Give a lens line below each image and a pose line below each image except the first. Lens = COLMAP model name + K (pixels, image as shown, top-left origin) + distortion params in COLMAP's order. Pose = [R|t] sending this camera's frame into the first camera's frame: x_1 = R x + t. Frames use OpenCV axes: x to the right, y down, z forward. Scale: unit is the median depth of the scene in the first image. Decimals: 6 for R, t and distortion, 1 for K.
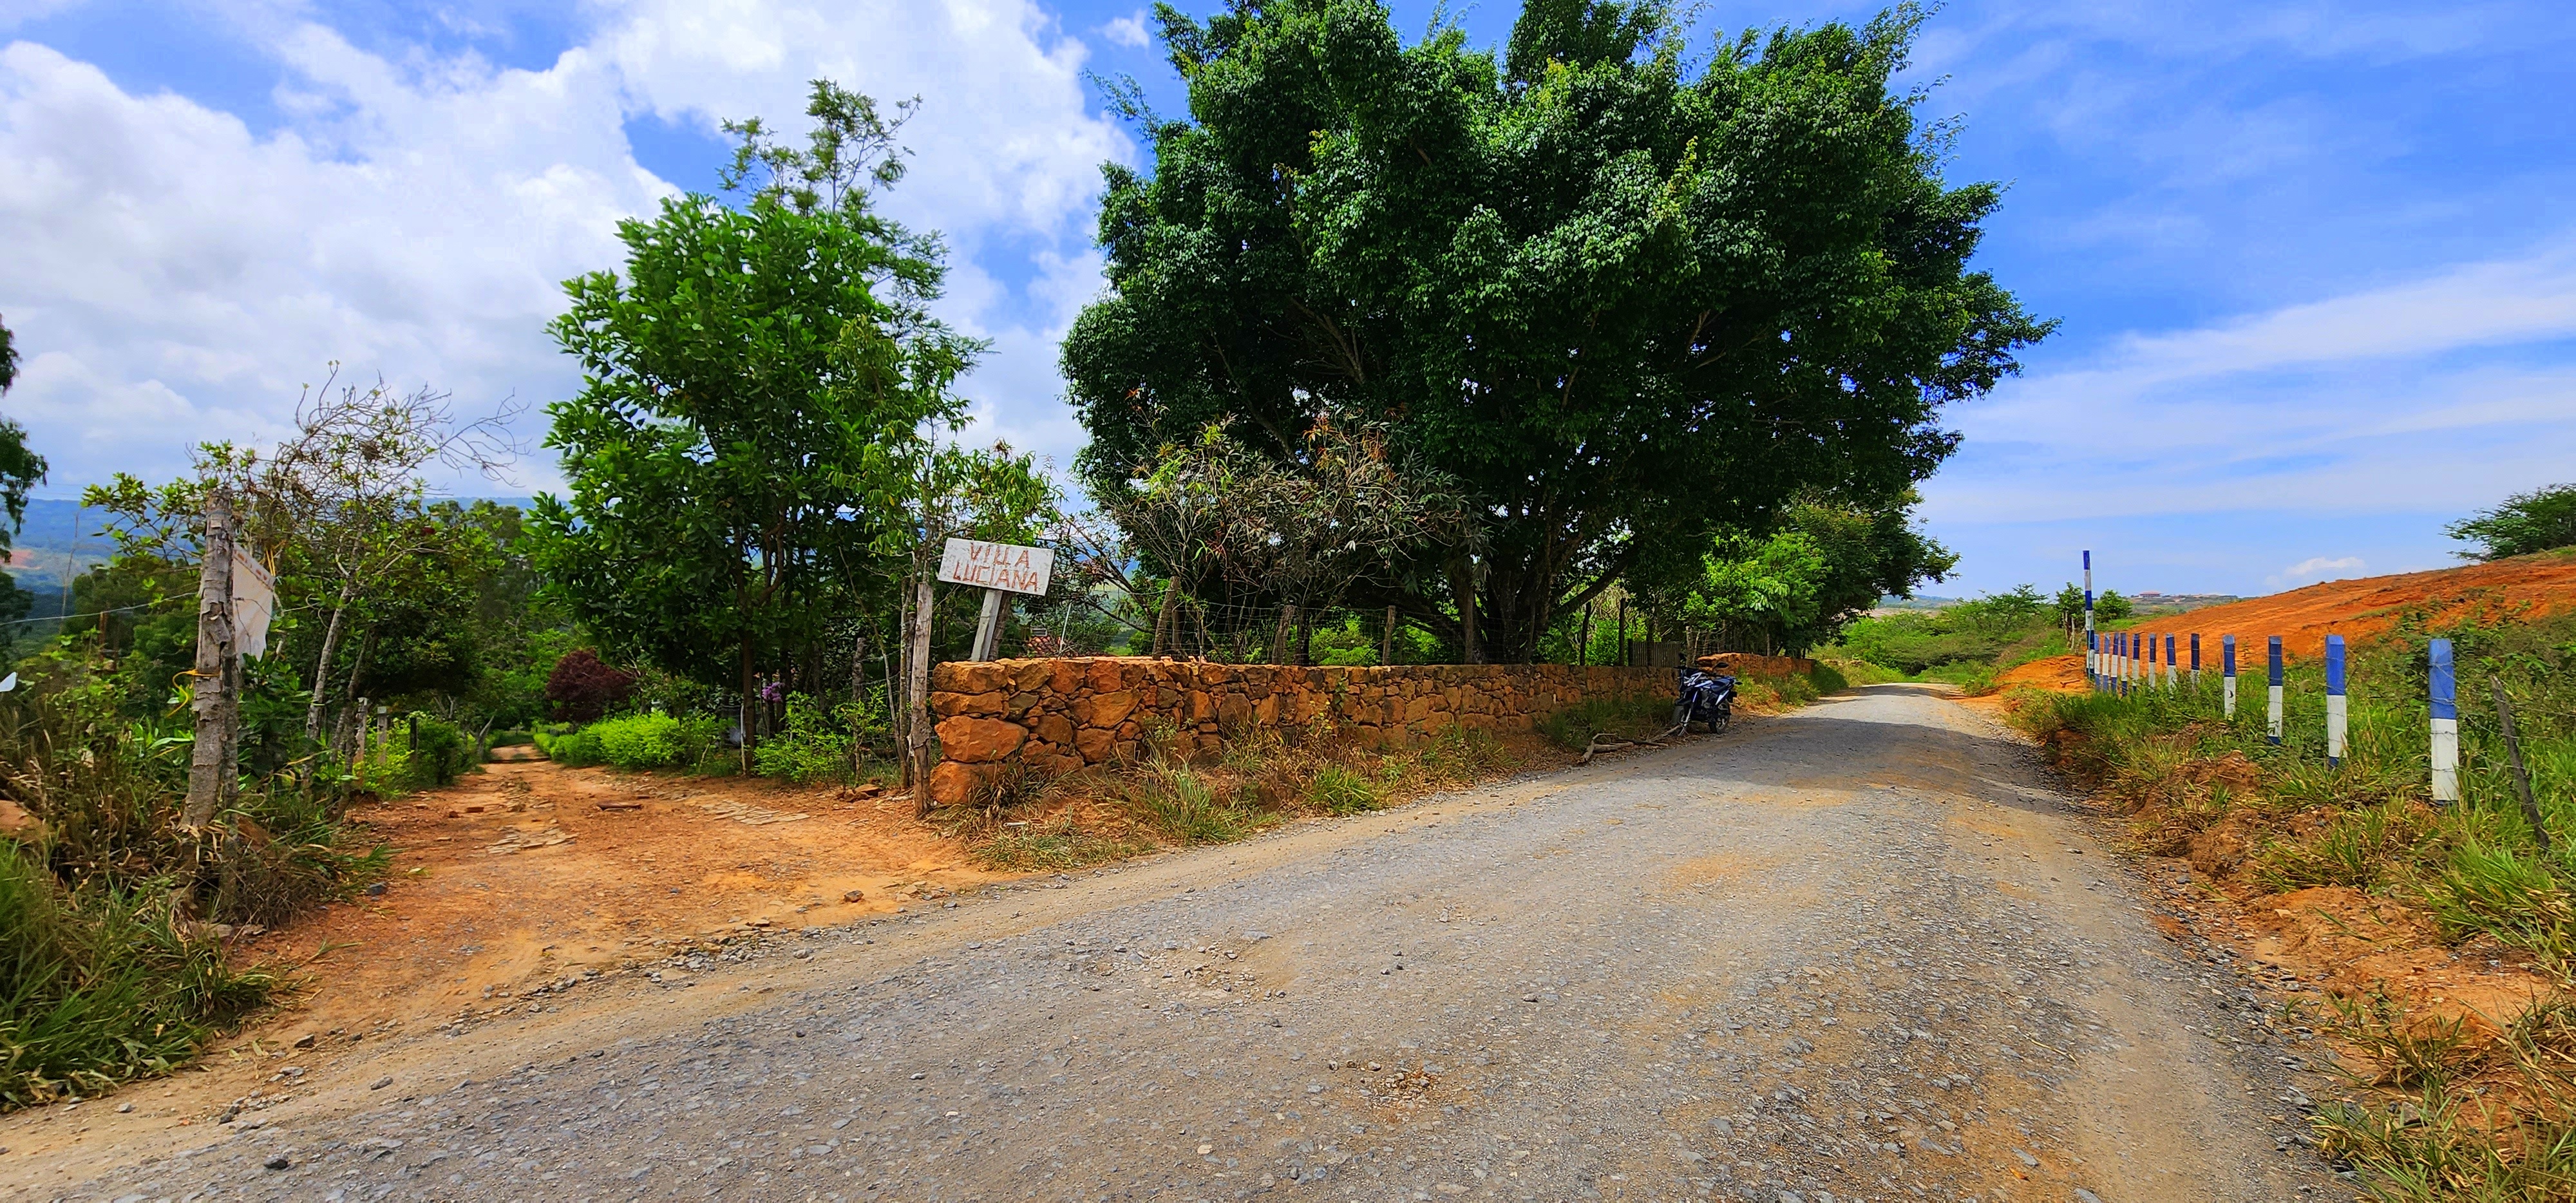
lens RADIAL K [[1057.3, 0, 1285.6], [0, 1057.3, 605.0], [0, 0, 1]] dist [0.017782, -0.005667]
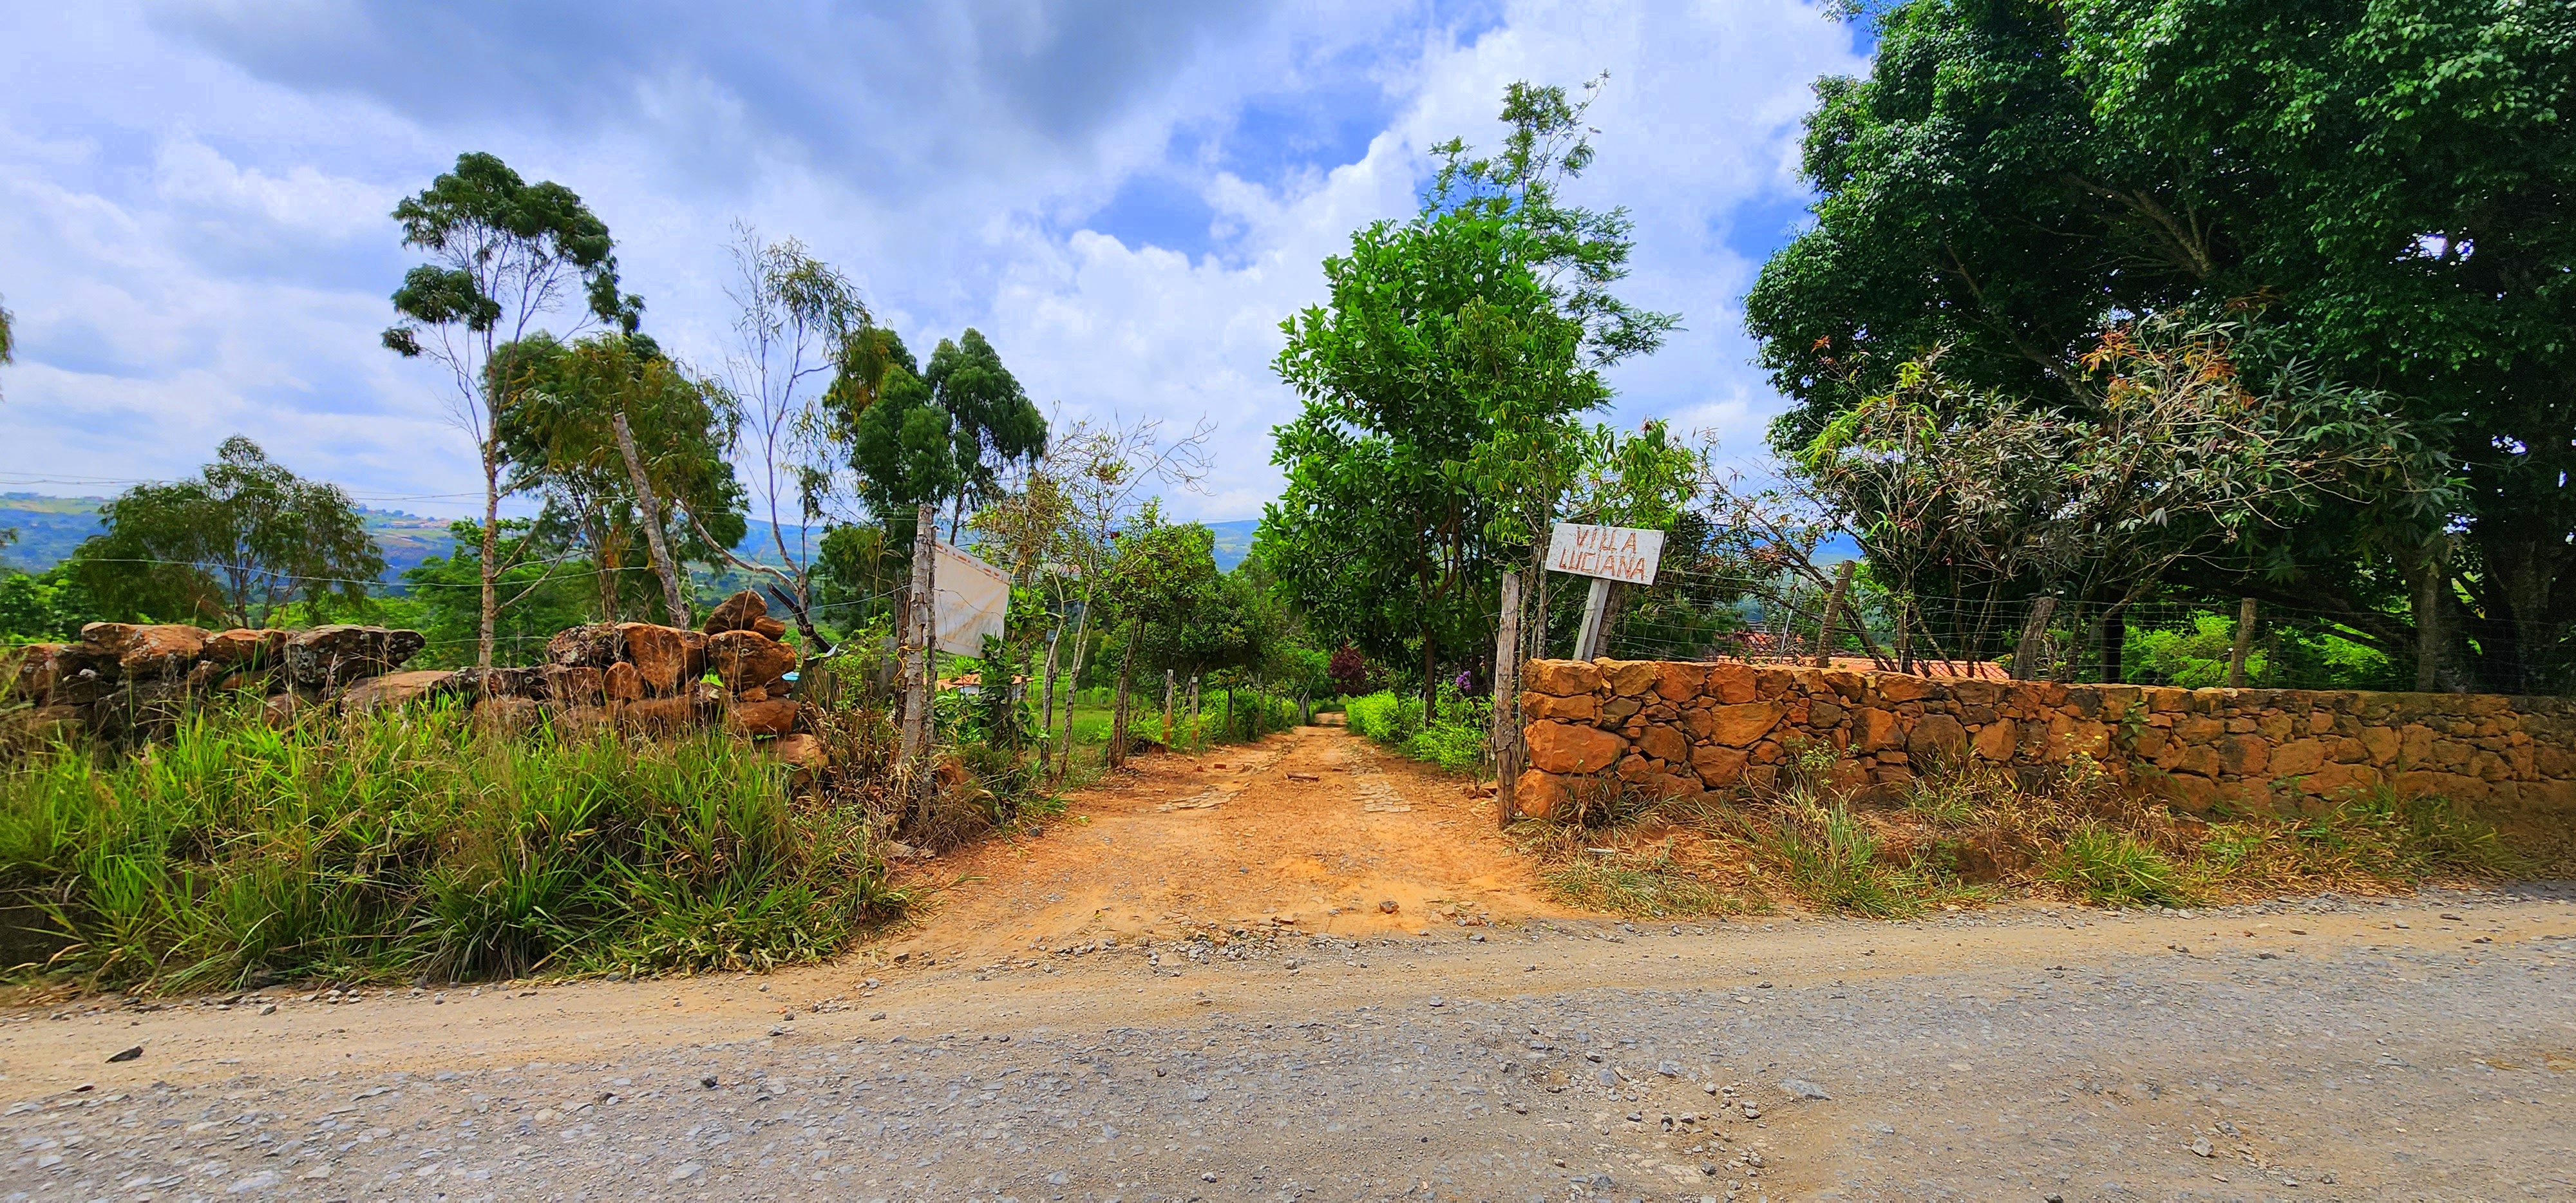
lens RADIAL K [[1057.3, 0, 1285.6], [0, 1057.3, 605.0], [0, 0, 1]] dist [0.017782, -0.005667]
pose [[0.782825, 0.003710, -0.622230, 0.051357], [-0.000566, 0.999986, 0.005250, 0.001921], [0.622241, -0.003757, 0.782817, 0.107322]]
